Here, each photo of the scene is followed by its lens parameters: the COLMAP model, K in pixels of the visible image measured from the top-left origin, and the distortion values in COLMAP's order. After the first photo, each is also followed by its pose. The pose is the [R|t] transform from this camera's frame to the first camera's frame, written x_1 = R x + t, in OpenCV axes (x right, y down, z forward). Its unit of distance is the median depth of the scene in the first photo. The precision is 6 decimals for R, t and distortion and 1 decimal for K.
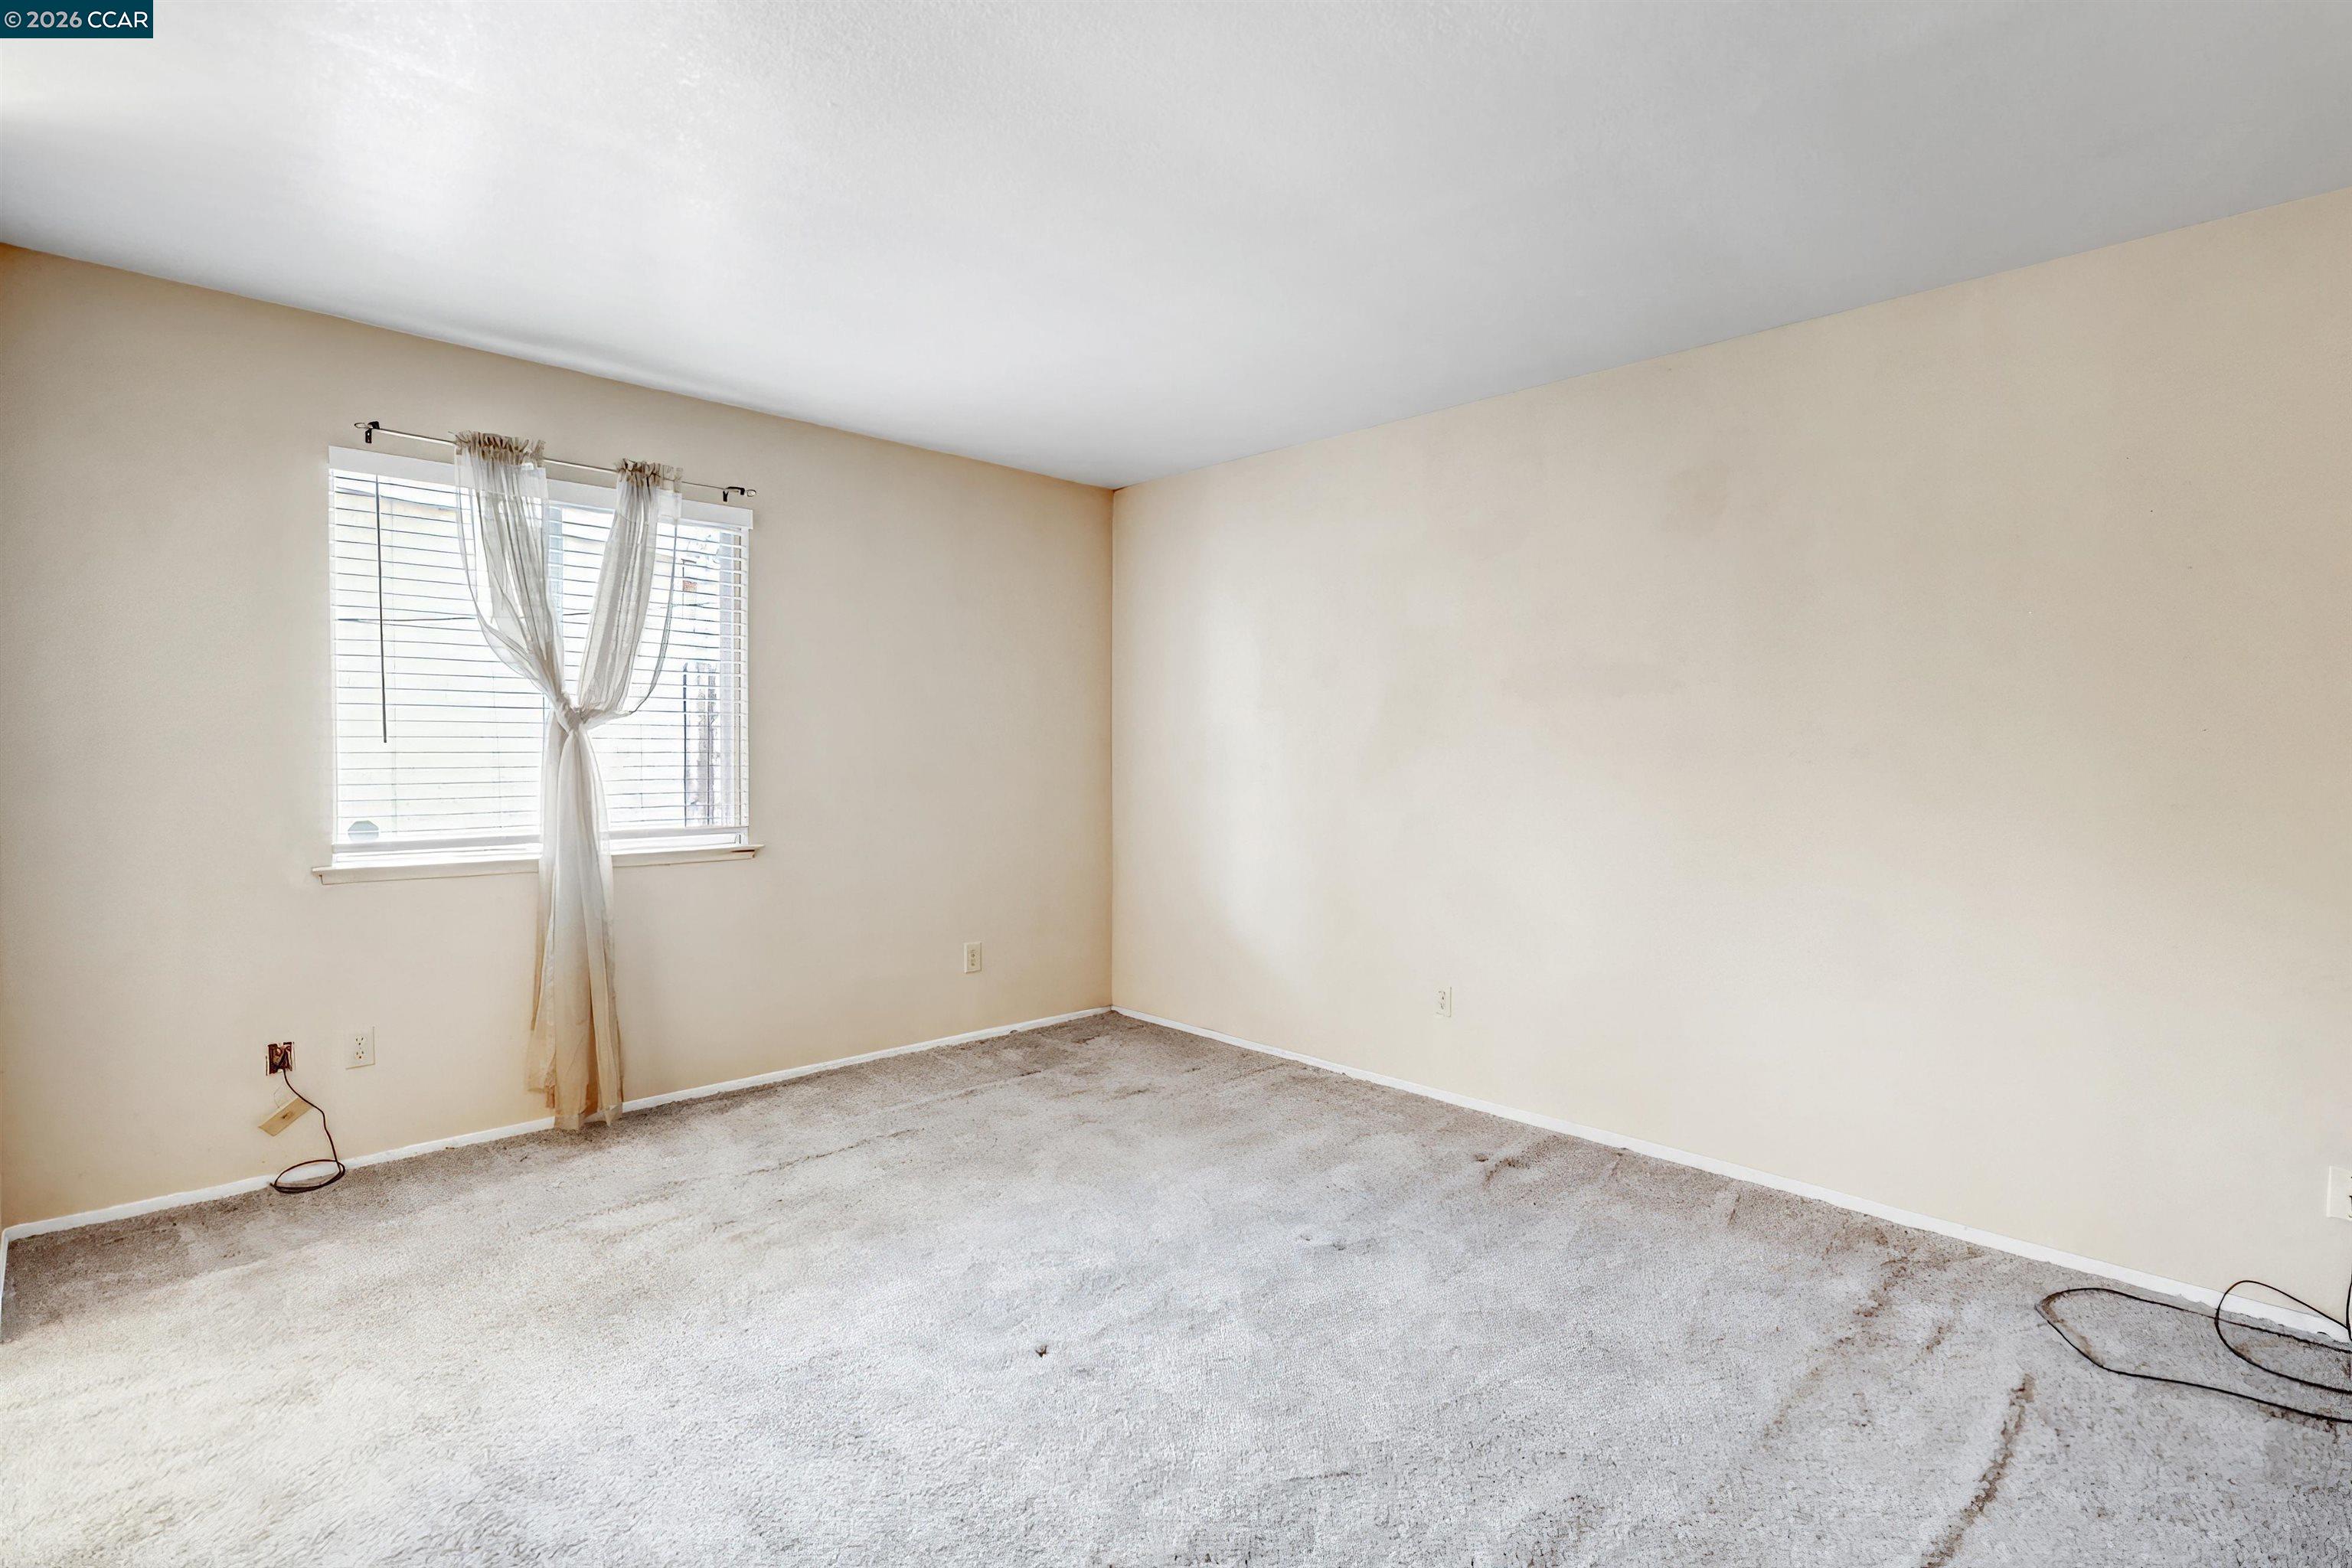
lens RADIAL K [[1150.9, 0, 1176.0], [0, 1150.9, 784.0], [0, 0, 1]] dist [0.000428, -0.000131]
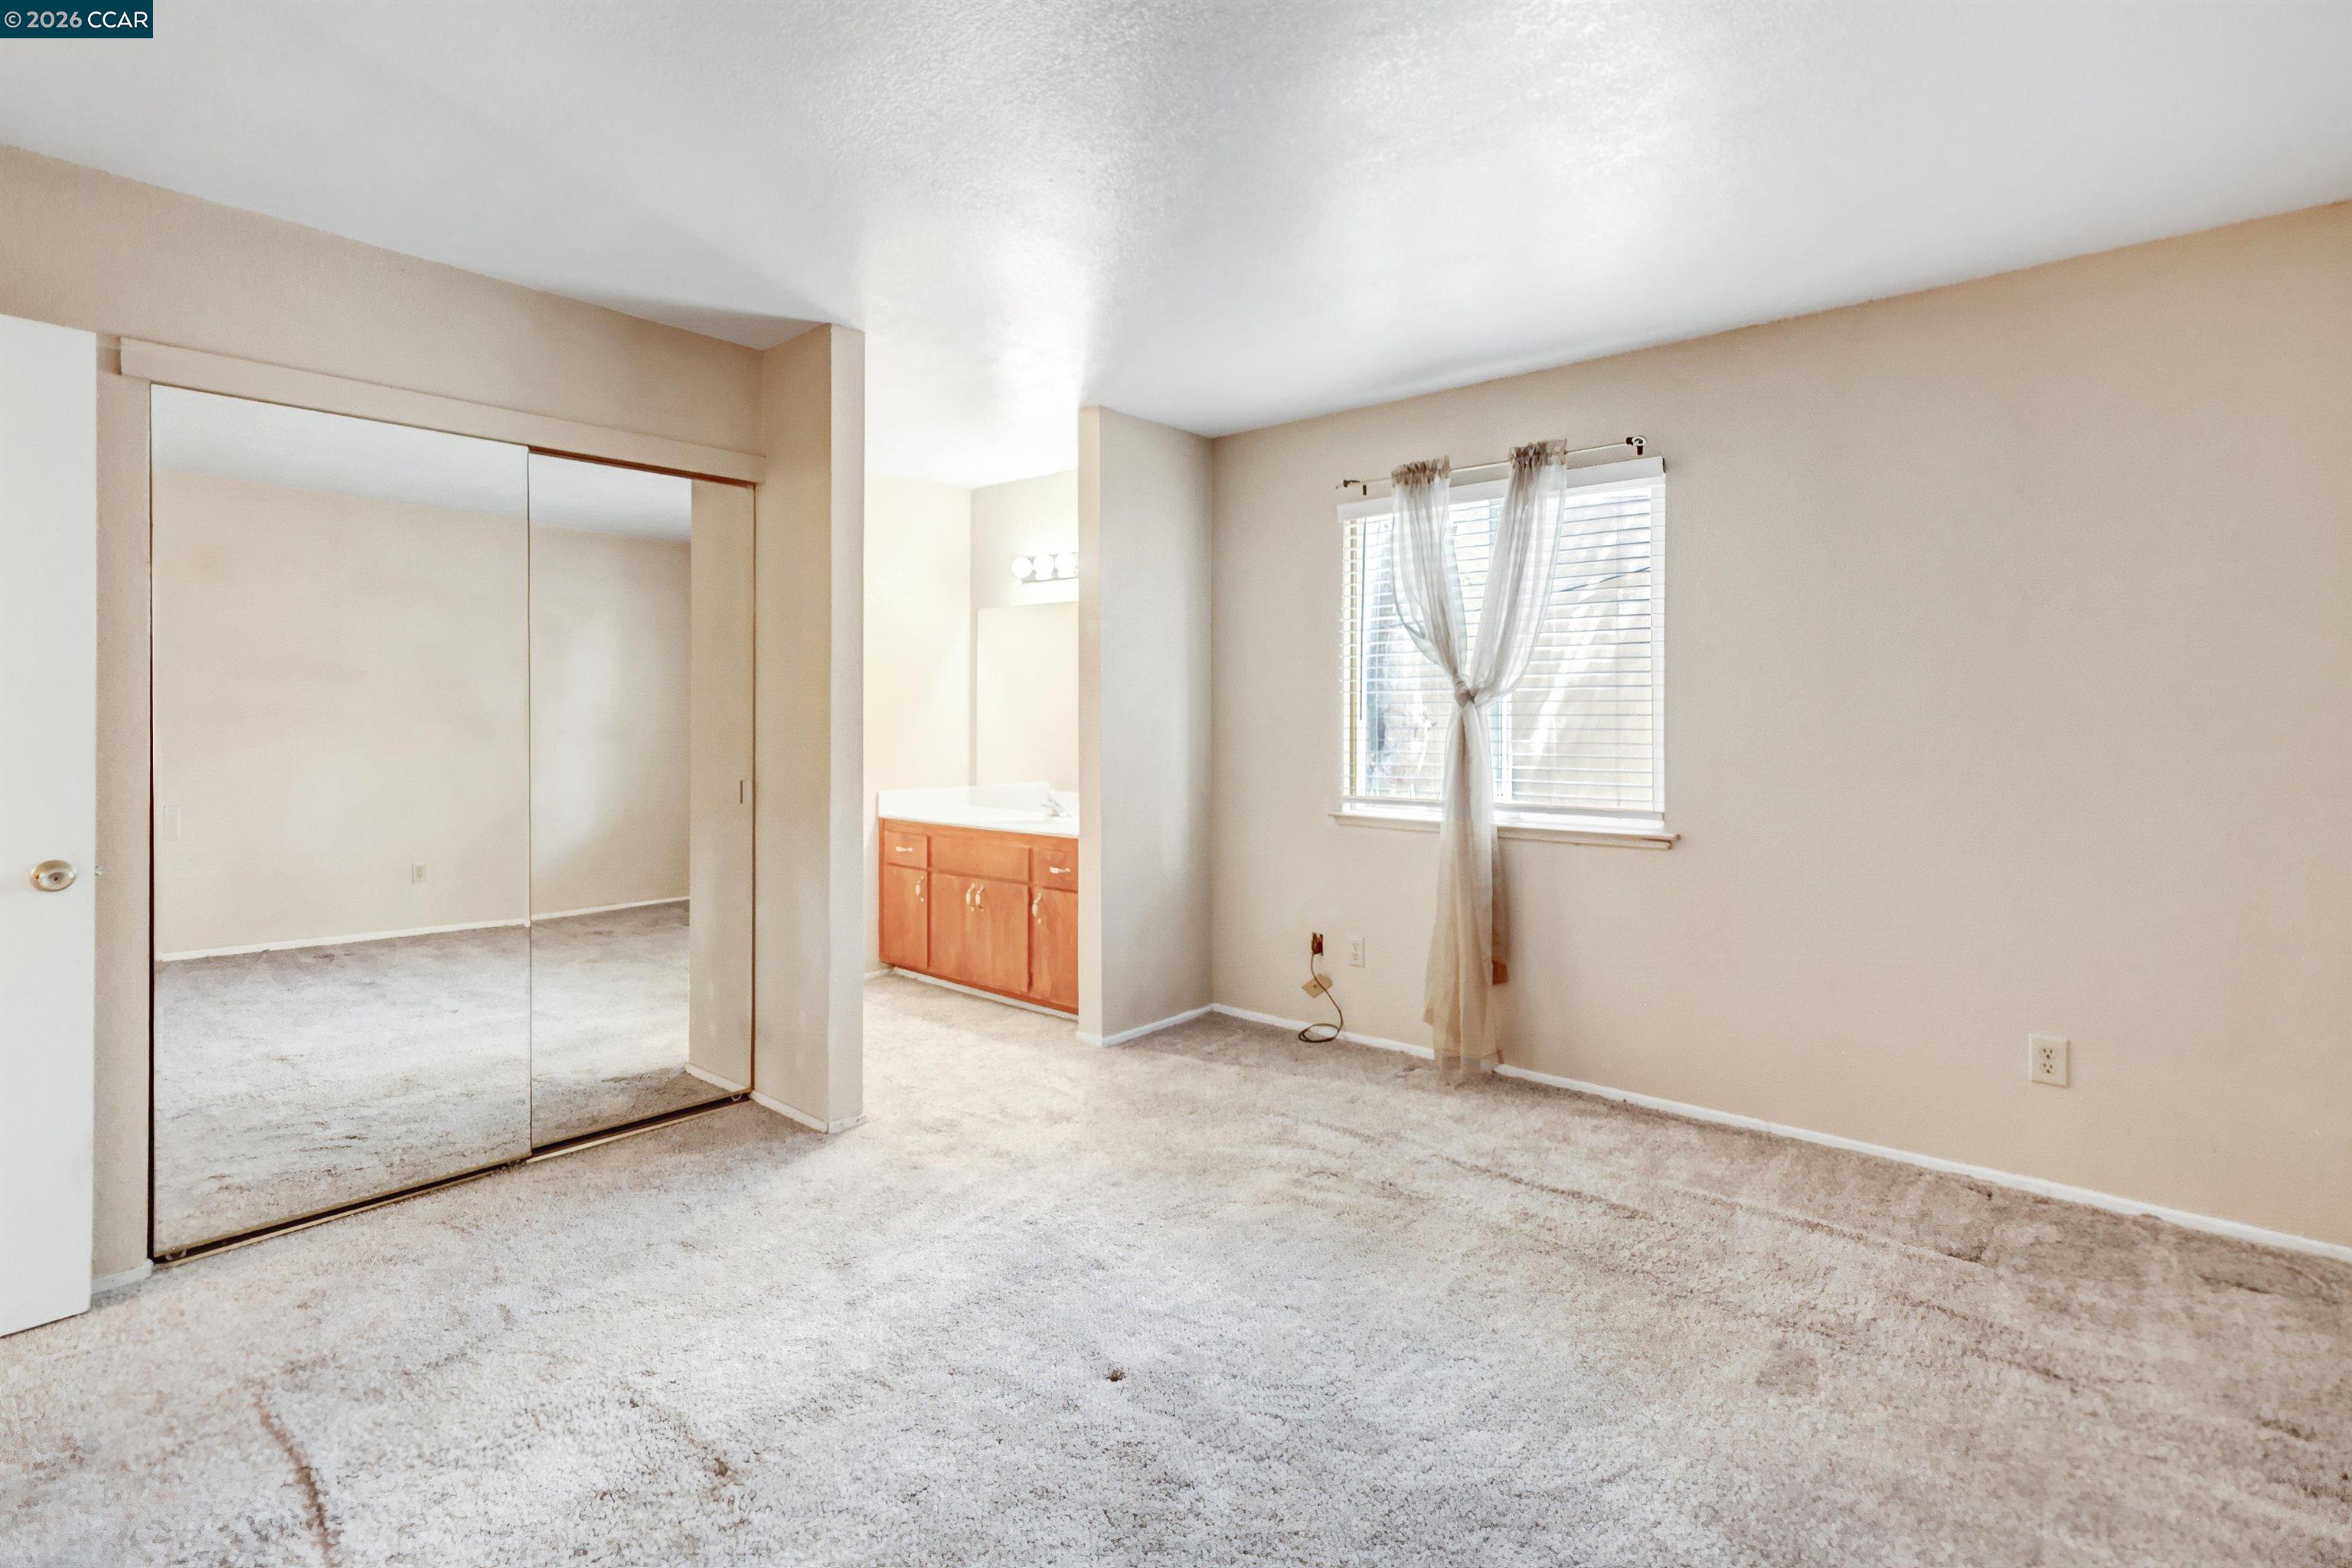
lens RADIAL K [[1110.9, 0, 1185.1], [0, 1110.9, 724.6], [0, 0, 1]] dist [0.000906, -0.000401]
pose [[0.078354, -0.008636, -0.996888, 0.517910], [-0.032267, 0.999417, -0.011194, -0.010379], [0.996403, 0.033044, 0.078029, 0.653135]]
